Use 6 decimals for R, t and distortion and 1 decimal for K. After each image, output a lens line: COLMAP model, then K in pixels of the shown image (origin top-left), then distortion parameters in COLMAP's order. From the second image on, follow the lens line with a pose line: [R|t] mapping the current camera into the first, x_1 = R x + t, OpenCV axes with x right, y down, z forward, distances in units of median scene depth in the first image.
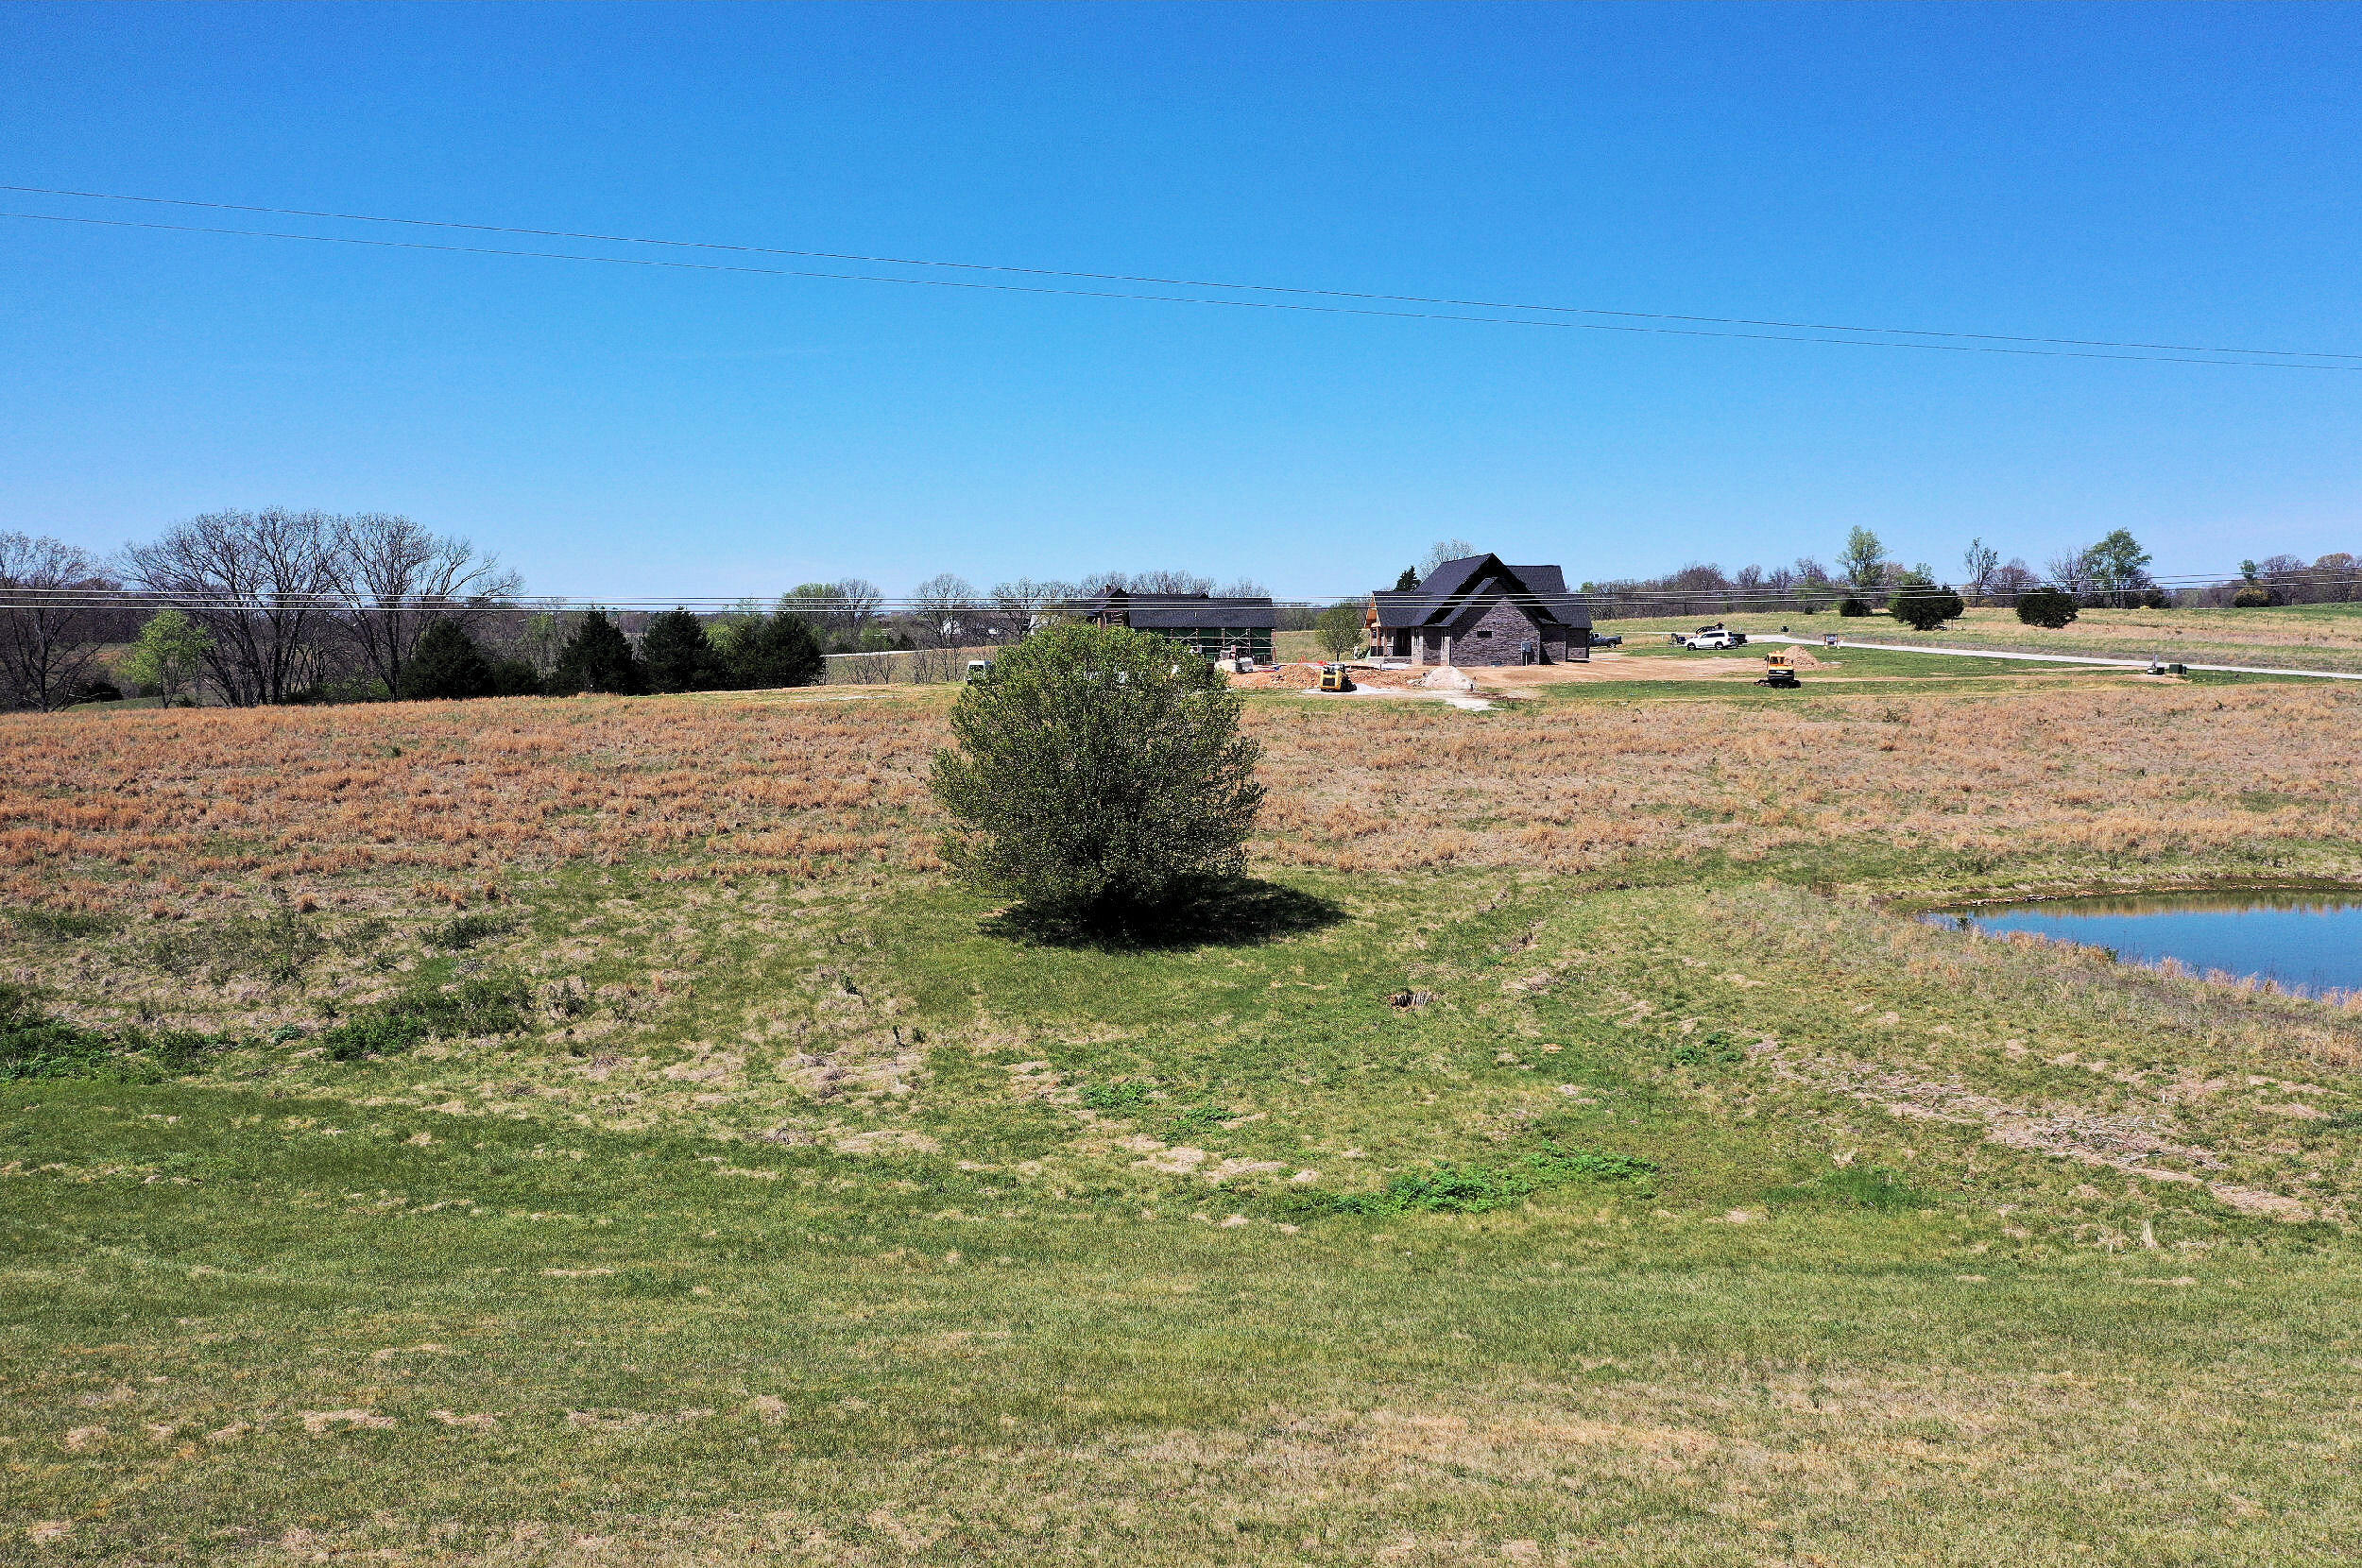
lens RADIAL K [[1872.6, 0, 1183.4], [0, 1872.6, 791.8], [0, 0, 1]] dist [0.002424, 0.010827]
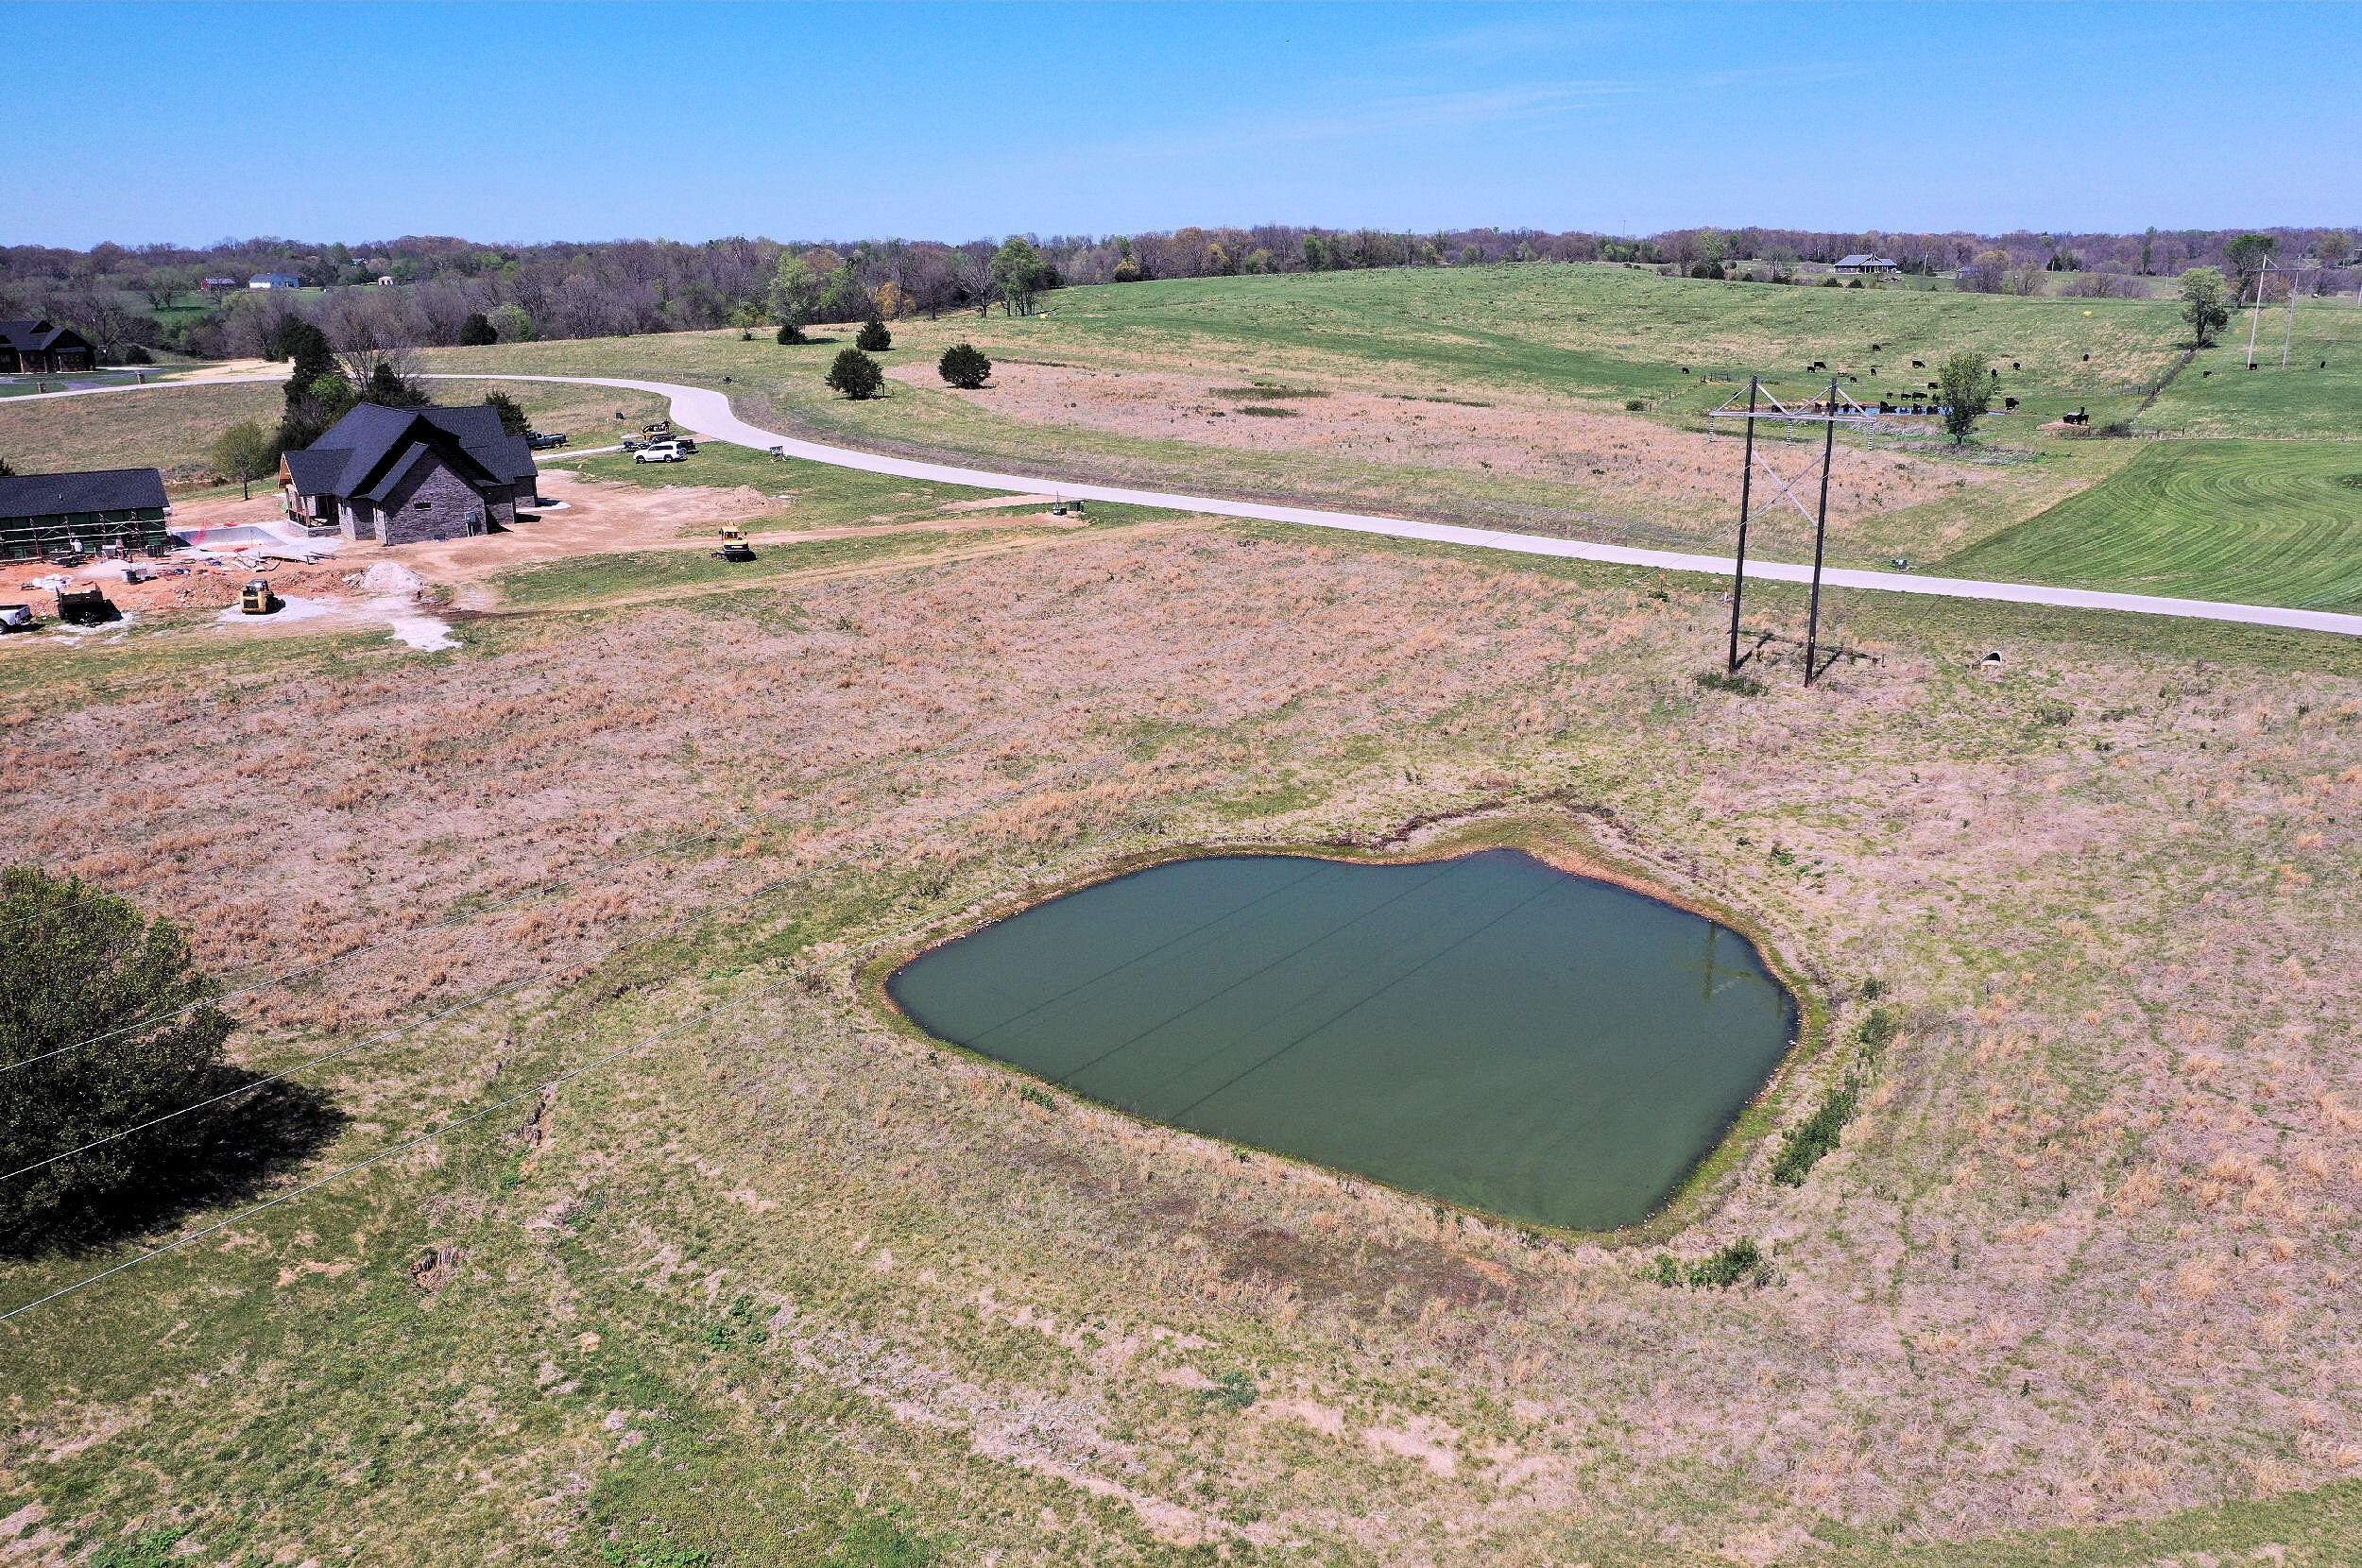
lens RADIAL K [[1872.6, 0, 1187.8], [0, 1872.6, 777.4], [0, 0, 1]] dist [0.002424, 0.010827]
pose [[0.854585, -0.143760, 0.499017, 0.000386], [0.047779, 0.978610, 0.200101, -0.299761], [-0.517109, -0.147161, 0.843173, -0.025843]]
